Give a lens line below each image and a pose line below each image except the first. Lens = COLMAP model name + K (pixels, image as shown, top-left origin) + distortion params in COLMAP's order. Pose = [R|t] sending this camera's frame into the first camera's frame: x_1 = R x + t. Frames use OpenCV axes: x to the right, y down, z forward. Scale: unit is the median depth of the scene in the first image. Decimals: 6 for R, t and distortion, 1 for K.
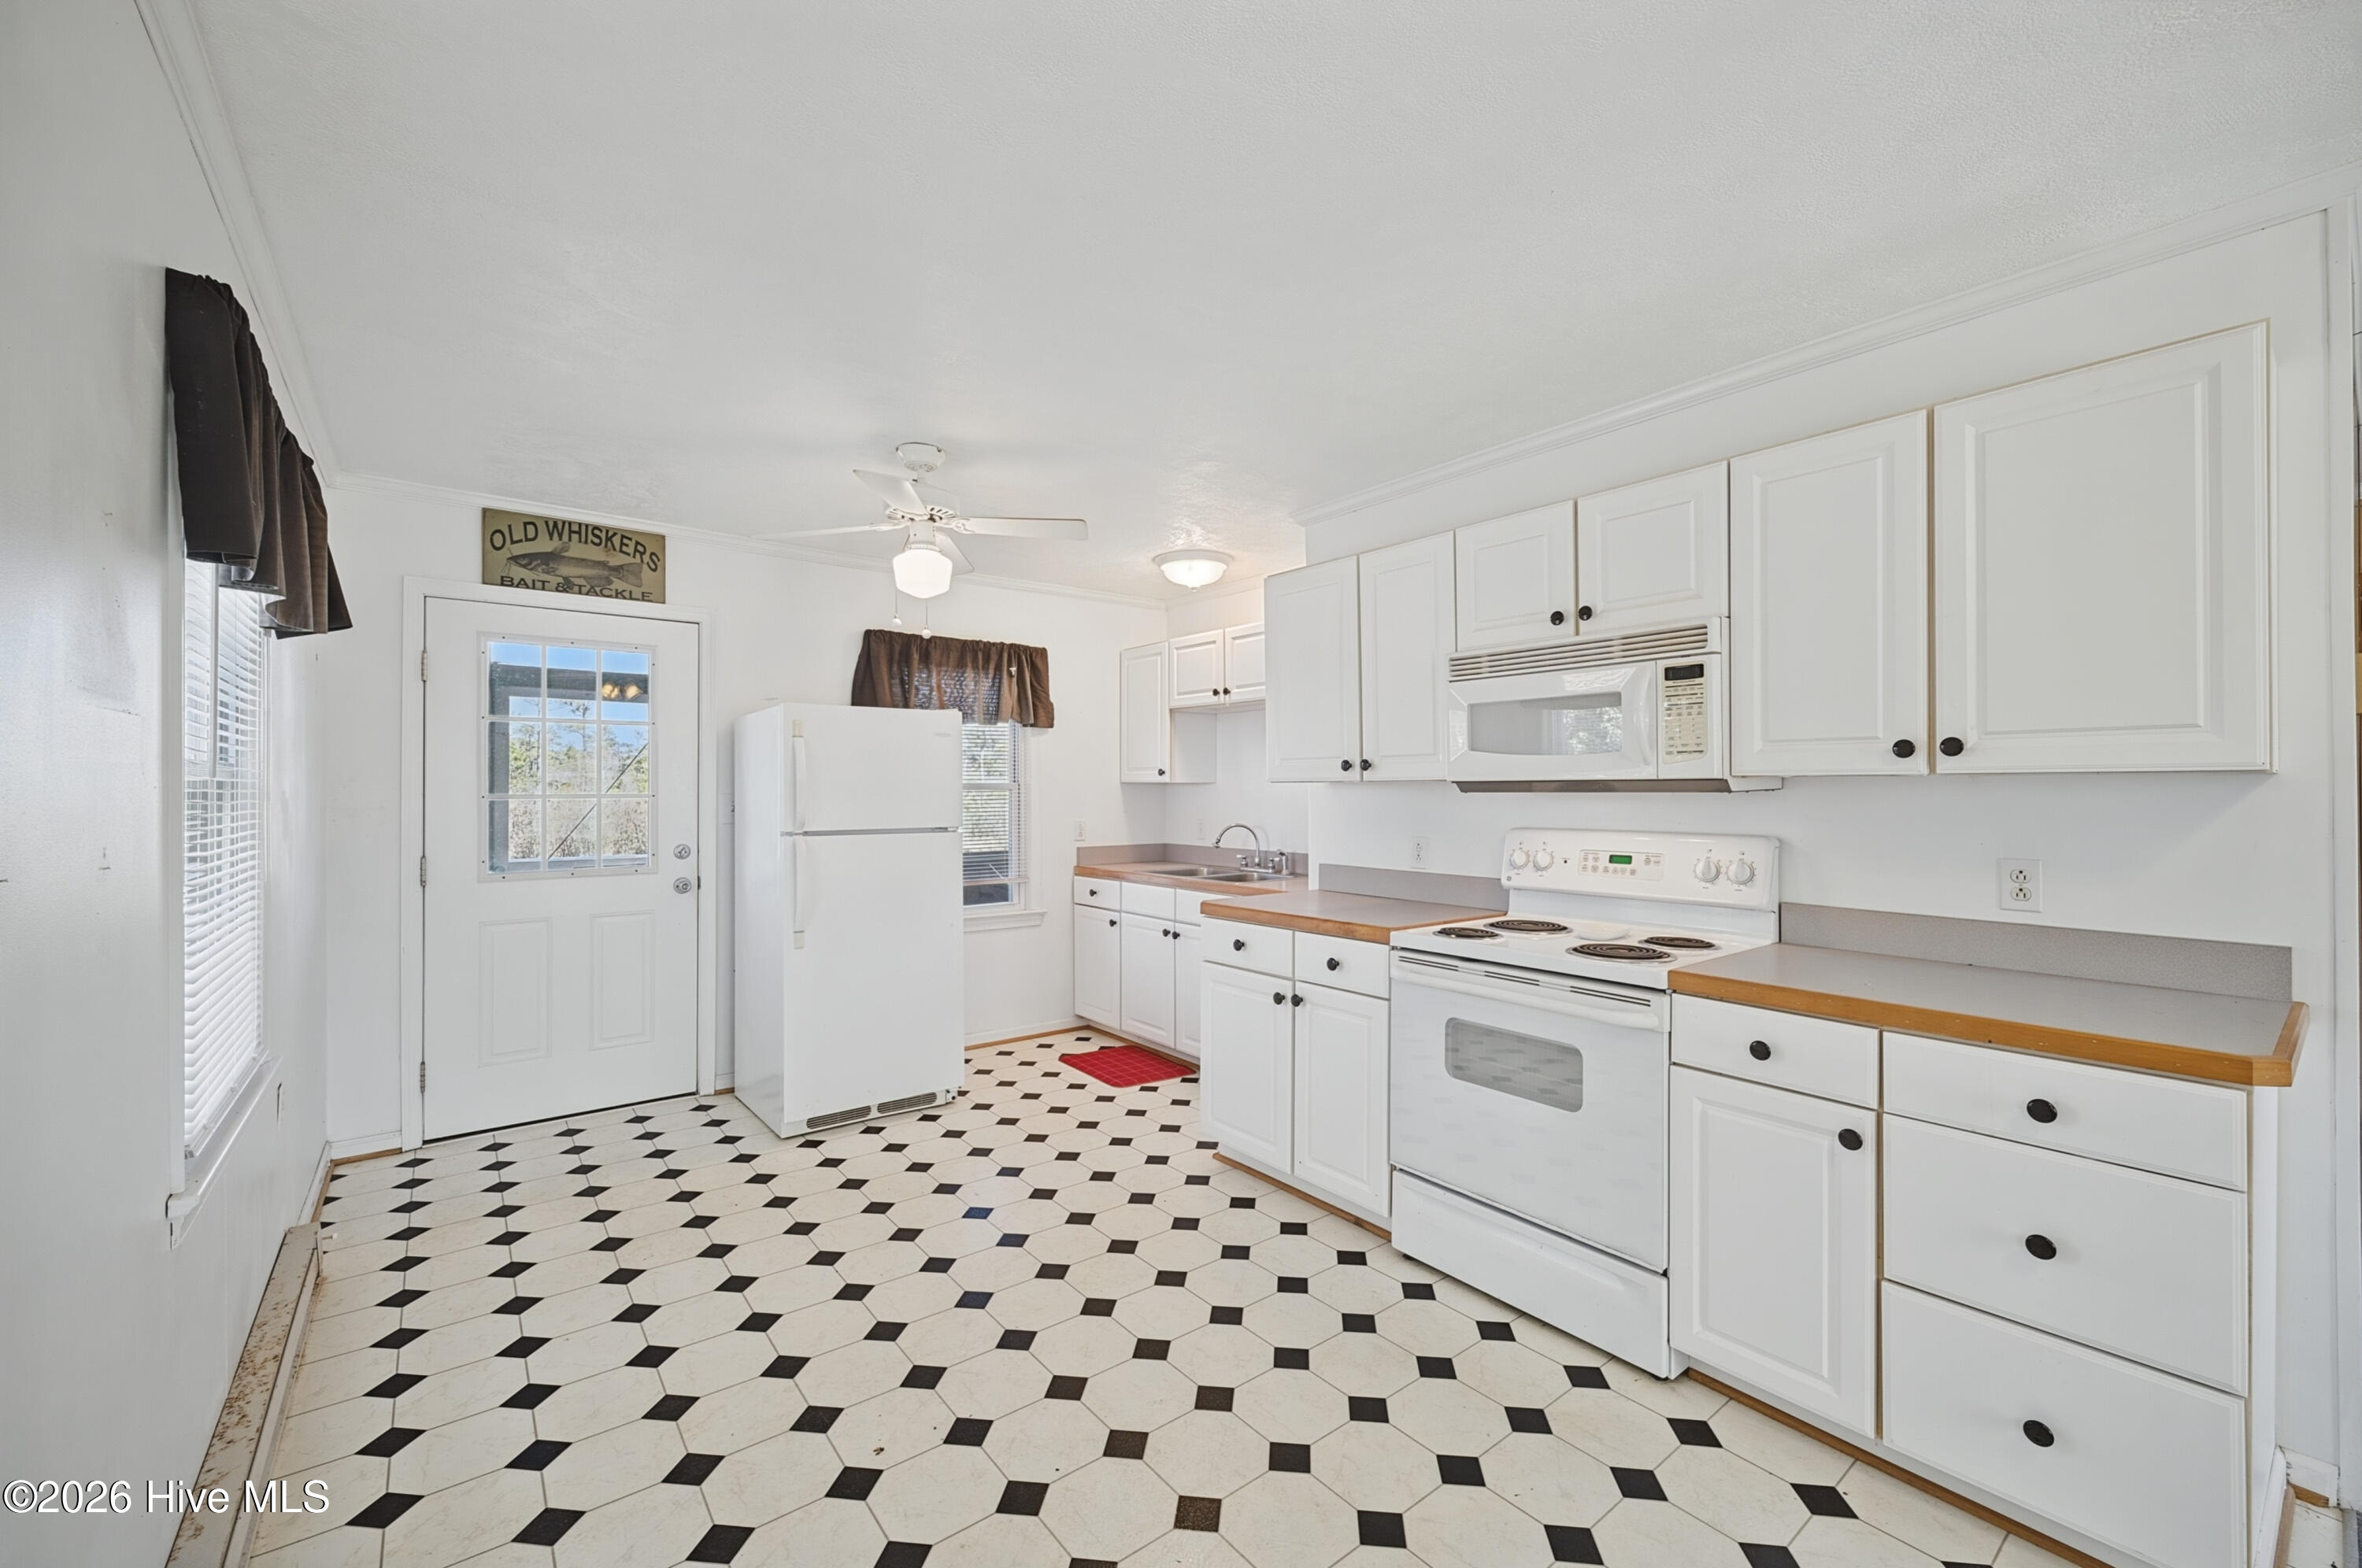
lens RADIAL K [[943.6, 0, 1181.0], [0, 943.6, 784.0], [0, 0, 1]] dist [-0.003290, 0.003557]
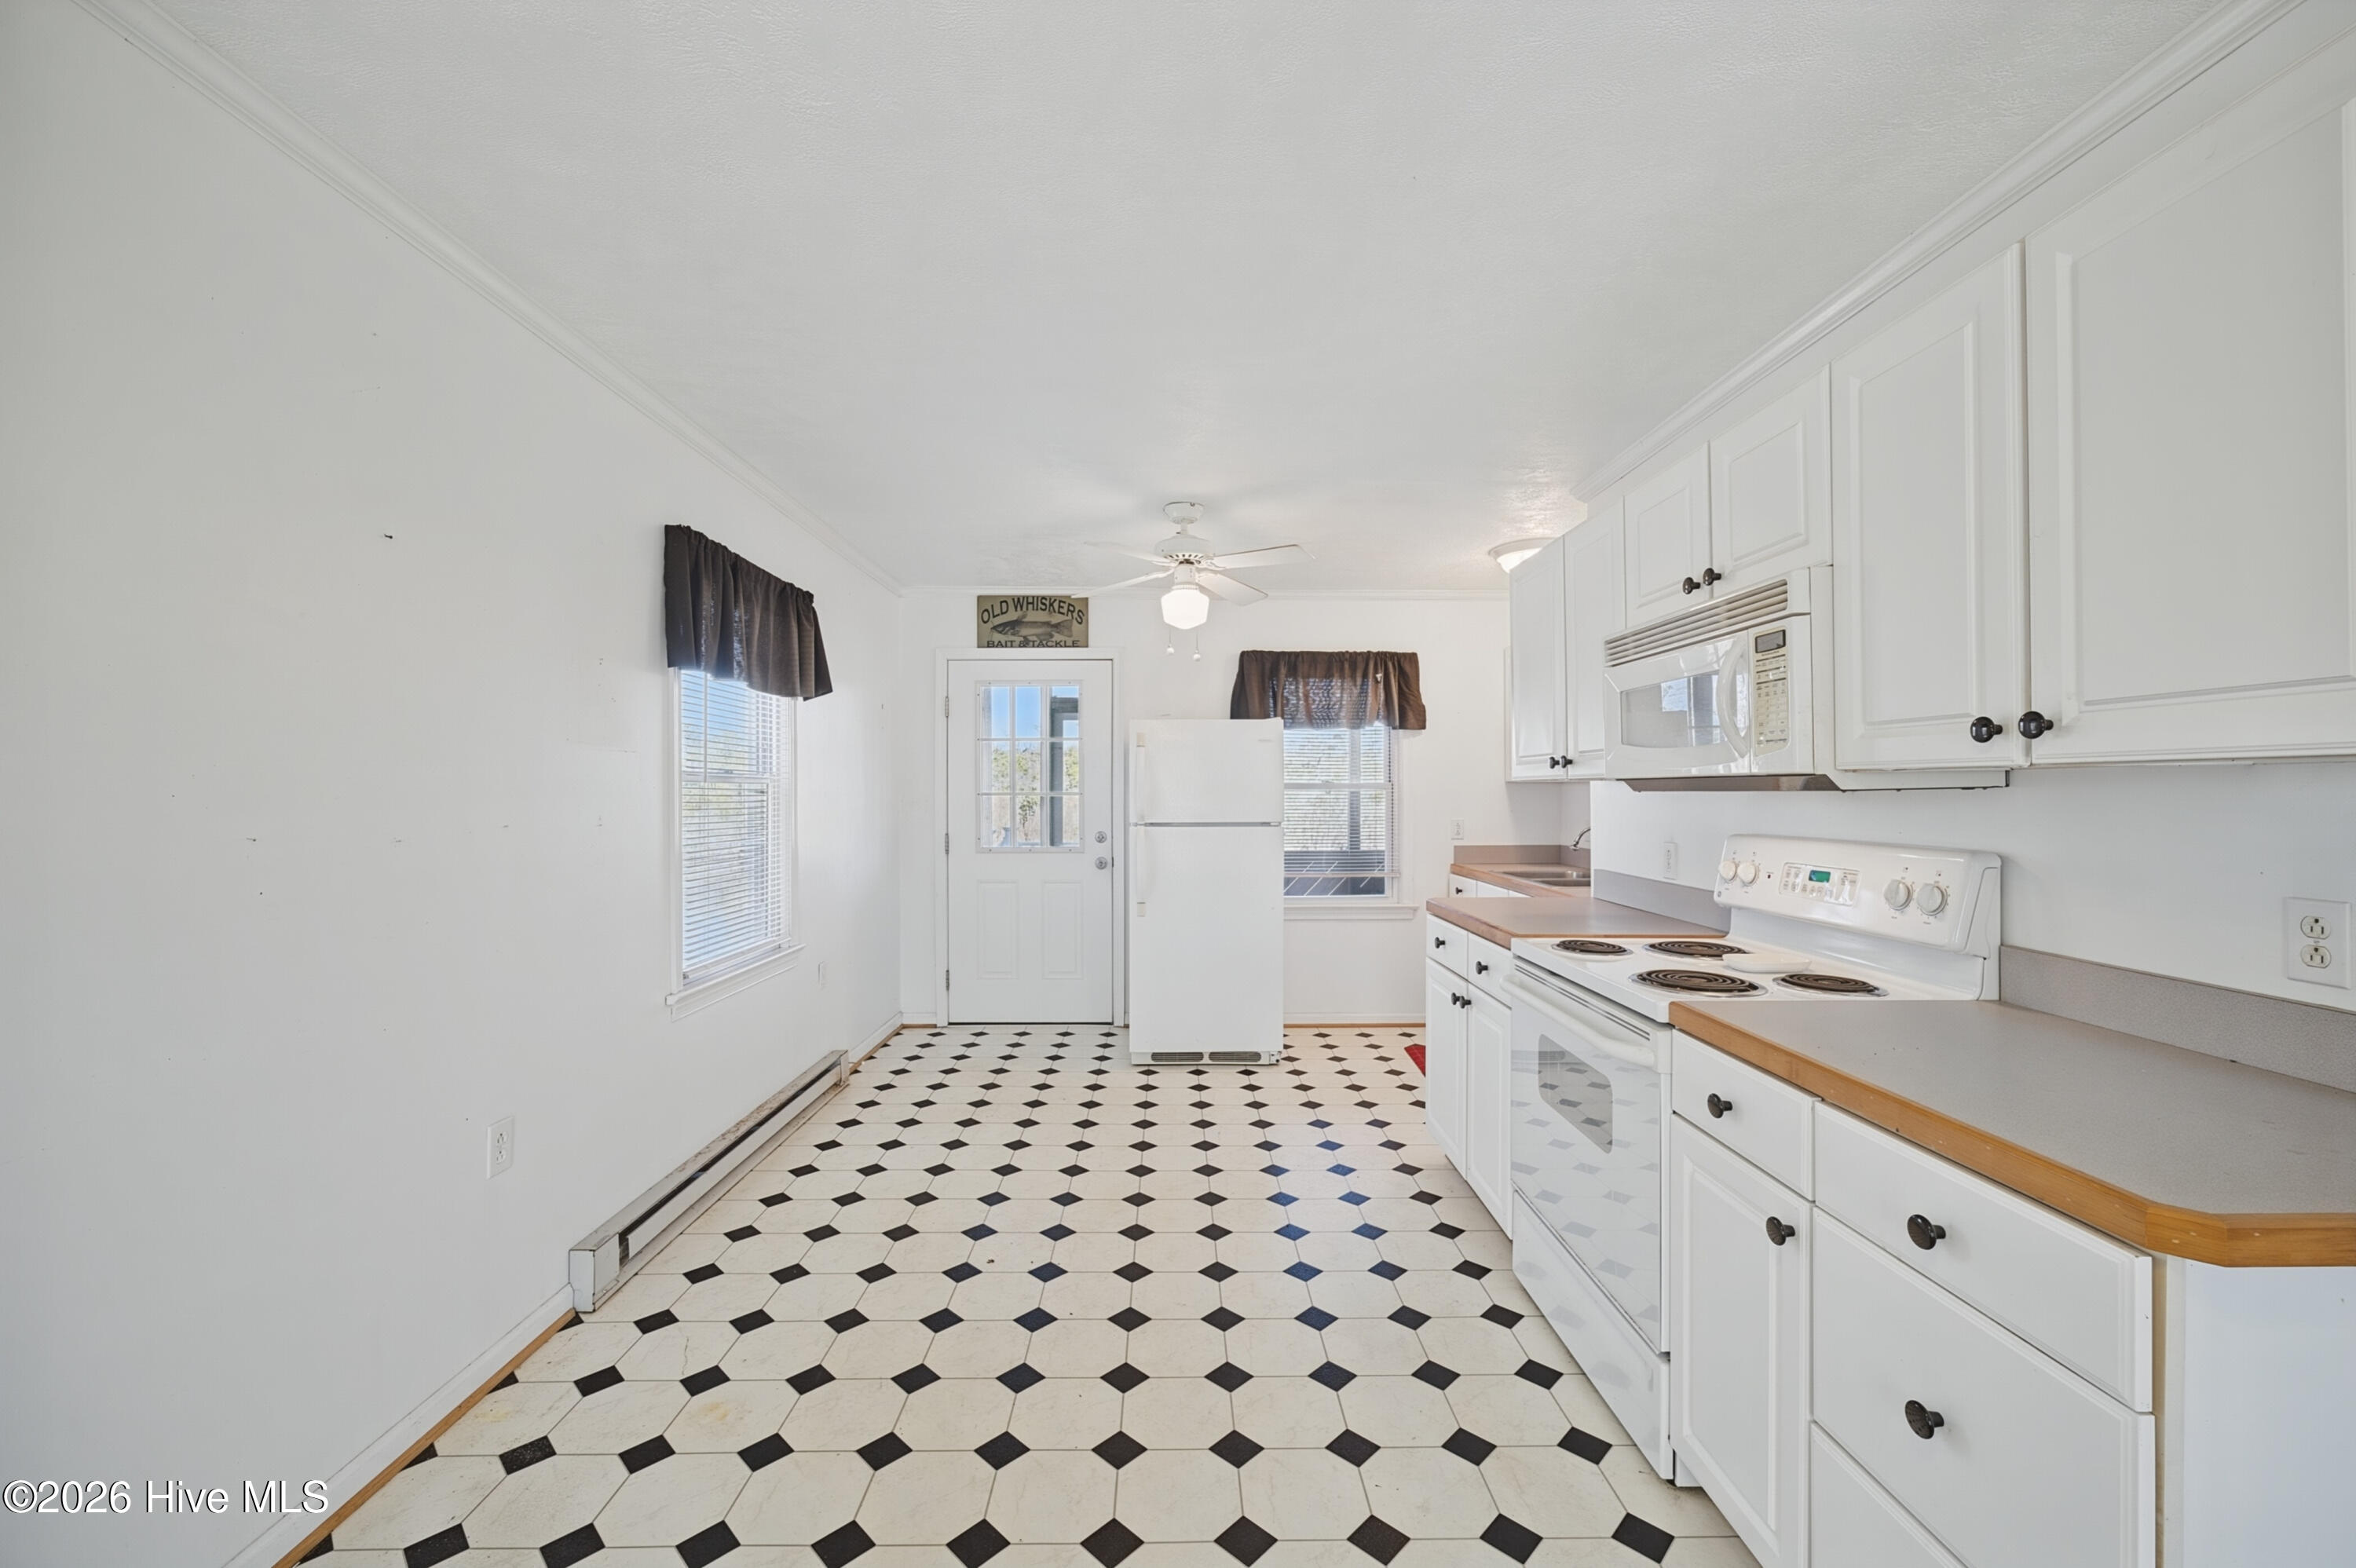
lens RADIAL K [[939.7, 0, 1183.9], [0, 939.7, 784.0], [0, 0, 1]] dist [0.001251, 0.000016]
pose [[0.795144, -0.003129, -0.606413, 0.381882], [0.002919, 0.999995, -0.001332, 0.001649], [0.606414, -0.000711, 0.795149, 0.036689]]
